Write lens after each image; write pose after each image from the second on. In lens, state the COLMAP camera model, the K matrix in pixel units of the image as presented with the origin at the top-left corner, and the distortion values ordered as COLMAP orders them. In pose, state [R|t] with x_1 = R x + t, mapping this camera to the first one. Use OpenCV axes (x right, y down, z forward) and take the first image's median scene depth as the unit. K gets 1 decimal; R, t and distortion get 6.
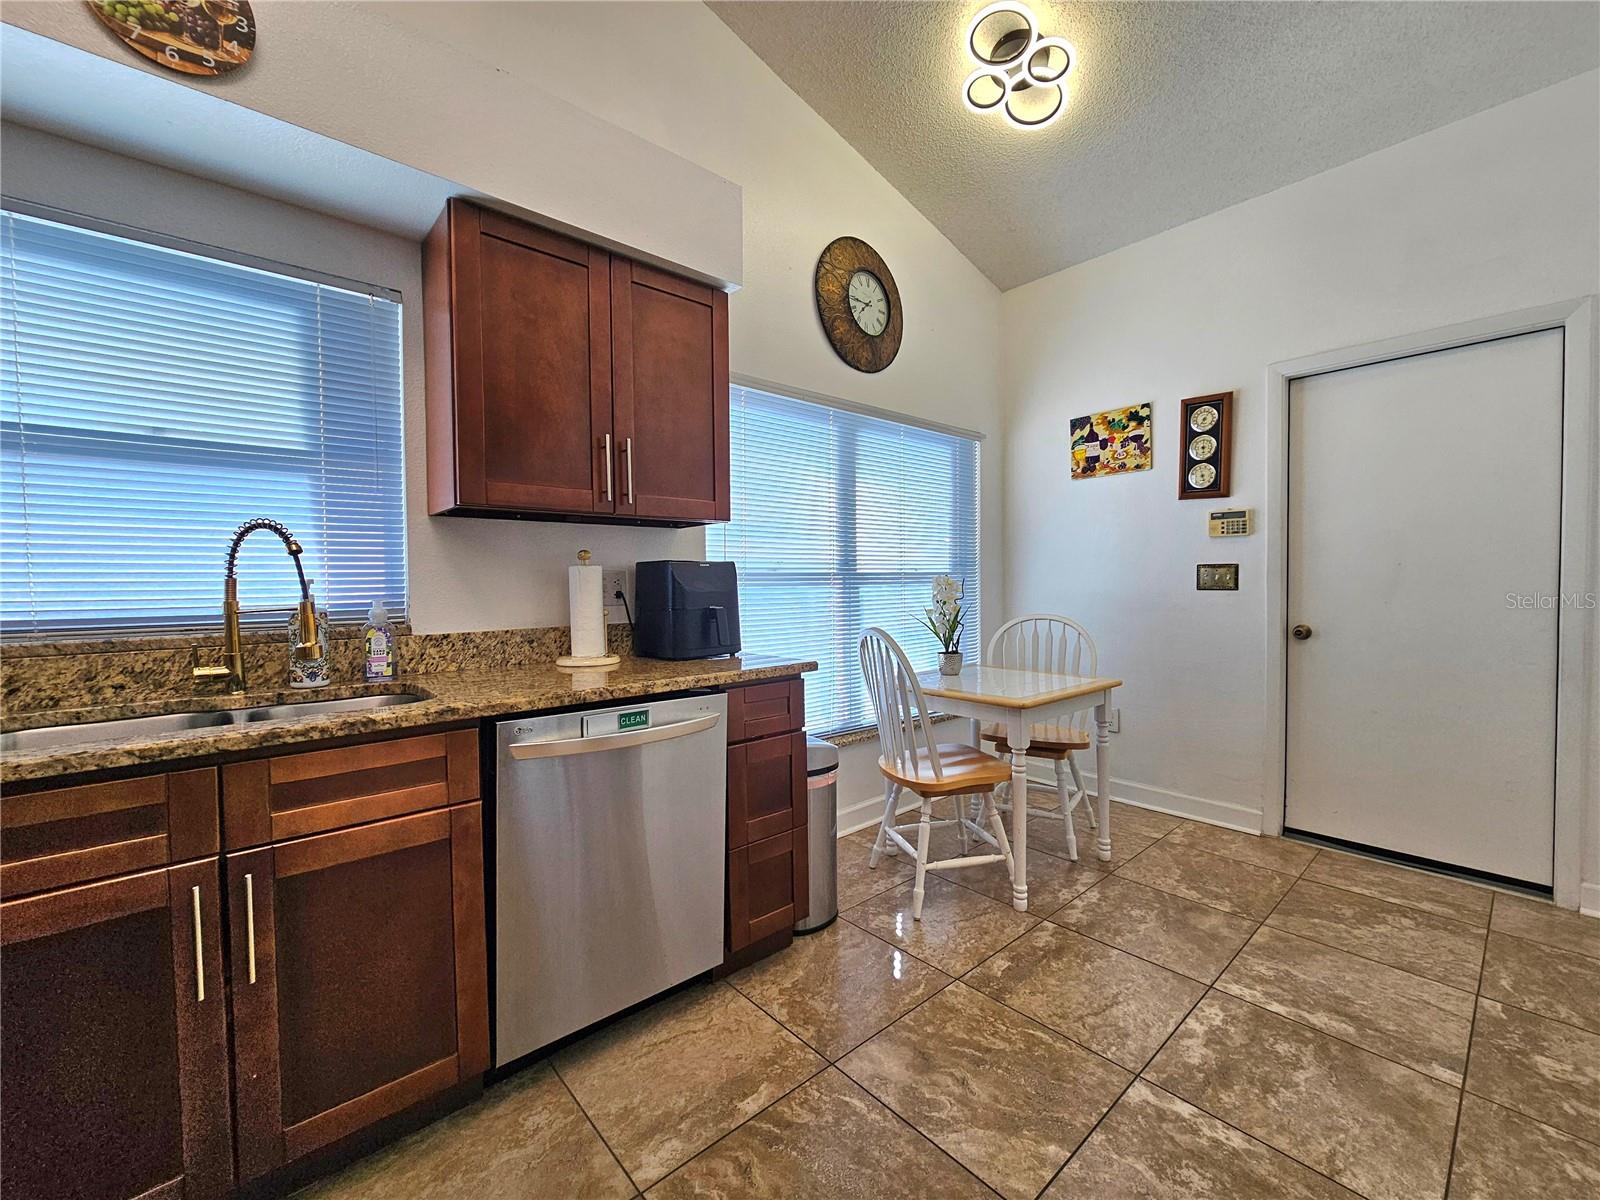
lens RADIAL K [[655.8, 0, 801.0], [0, 655.8, 598.7], [0, 0, 1]] dist [-0.004839, 0.001885]
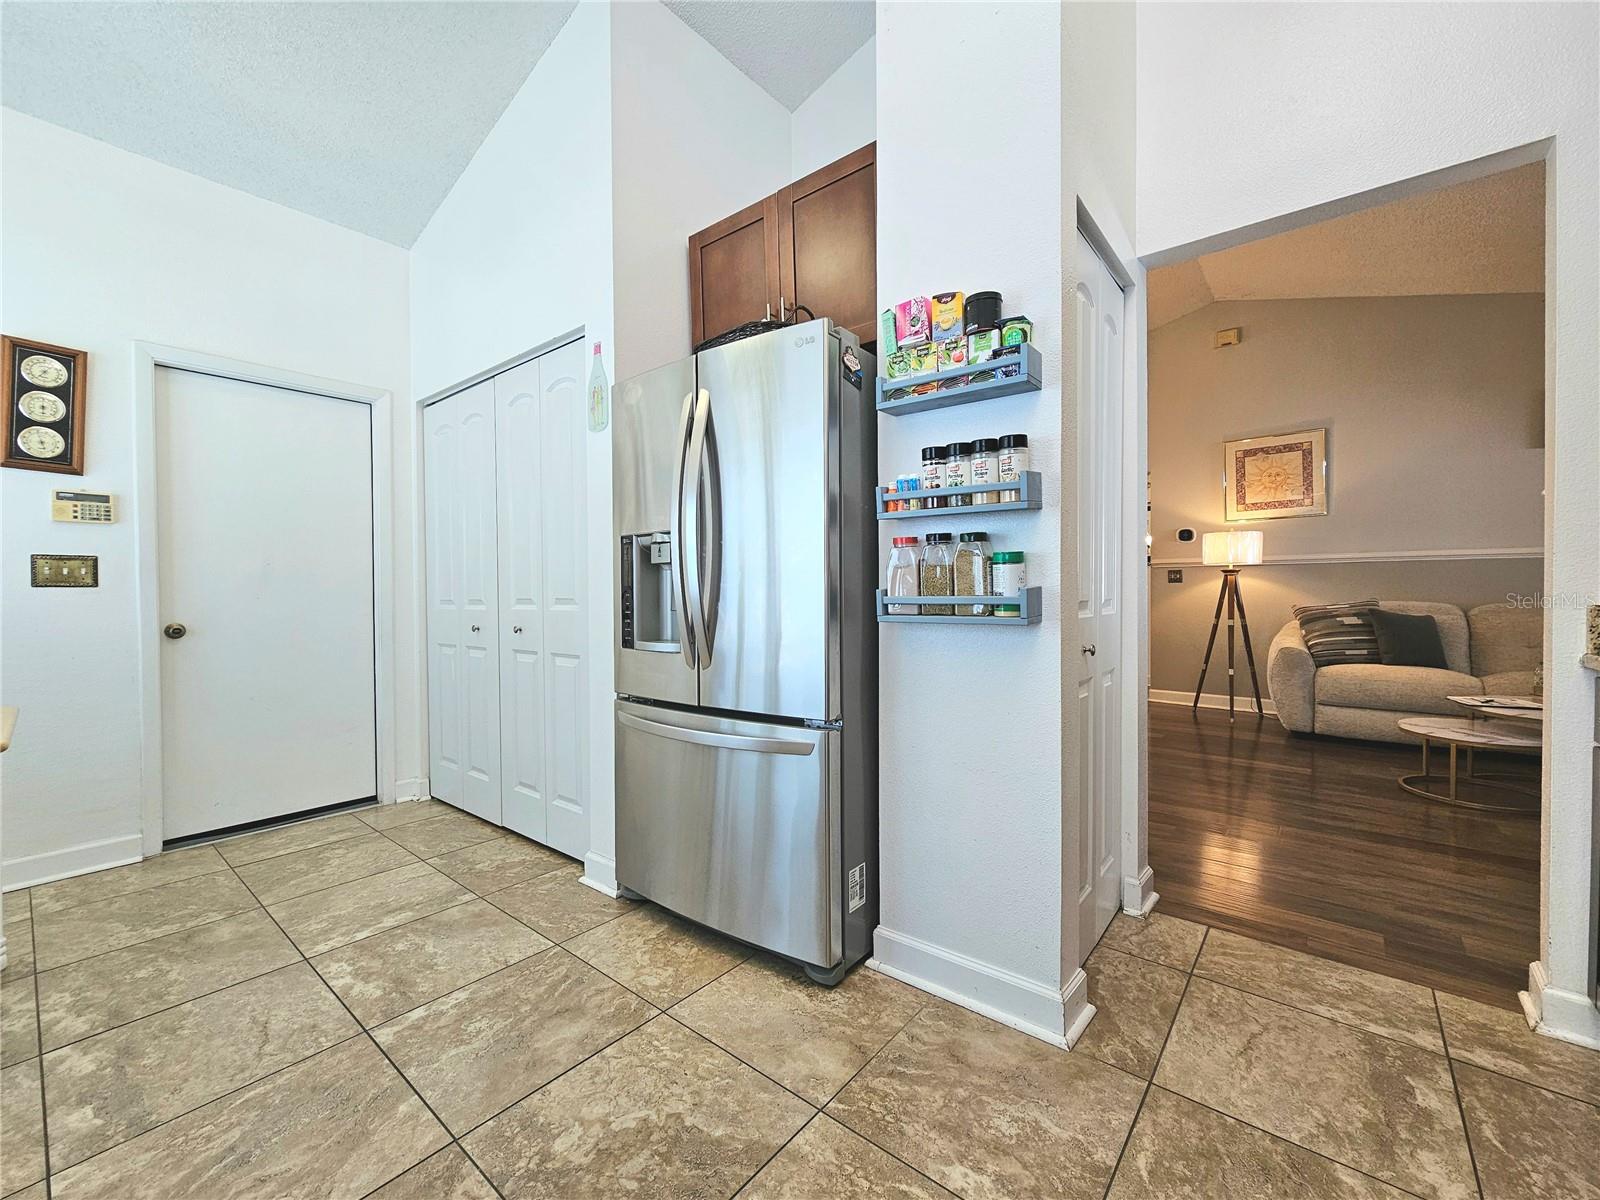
lens RADIAL K [[655.8, 0, 804.4], [0, 655.8, 595.3], [0, 0, 1]] dist [-0.004839, 0.001885]
pose [[-0.159722, 0.002147, 0.987160, -0.510932], [0.037242, 0.999299, 0.003852, 0.046073], [-0.986459, 0.037380, -0.159690, 0.367016]]
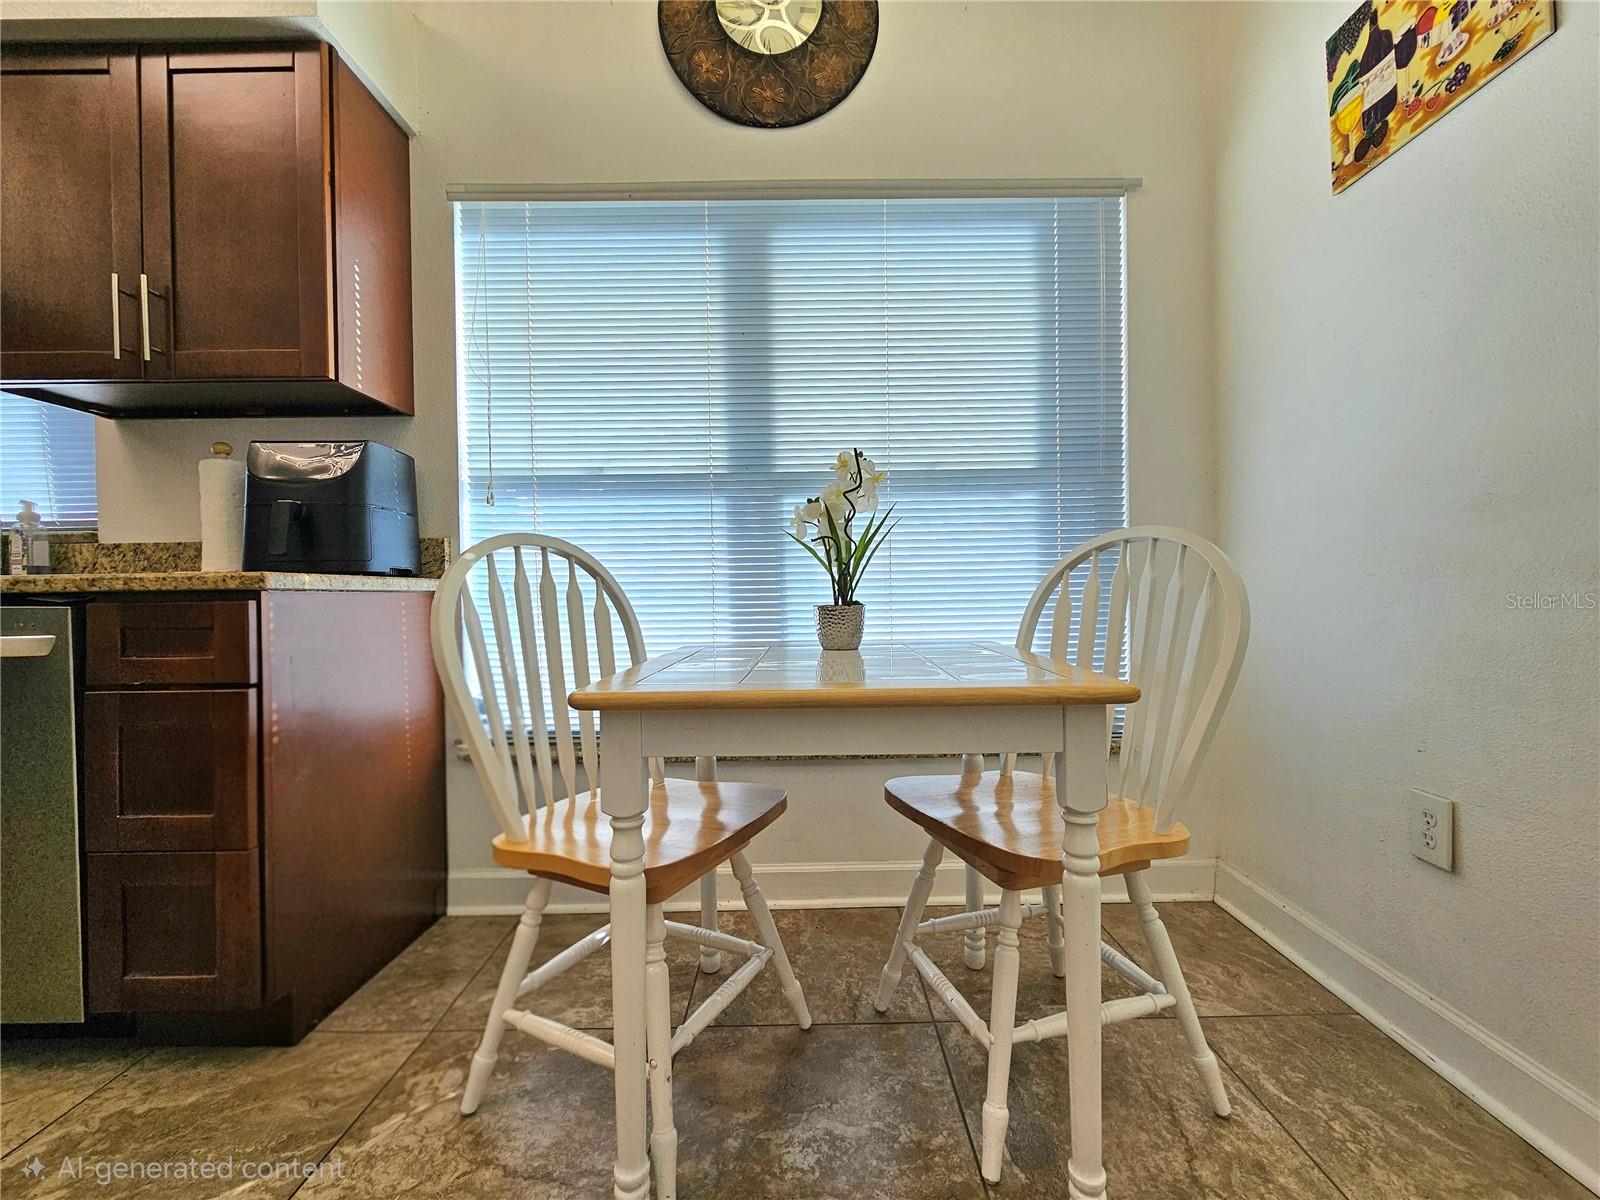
lens RADIAL K [[655.8, 0, 808.8], [0, 655.8, 595.5], [0, 0, 1]] dist [-0.004839, 0.001885]
pose [[0.754365, 0.006289, -0.656425, 0.822597], [-0.010859, 0.999937, -0.002900, 0.120952], [0.656365, 0.009316, 0.754386, 0.947287]]
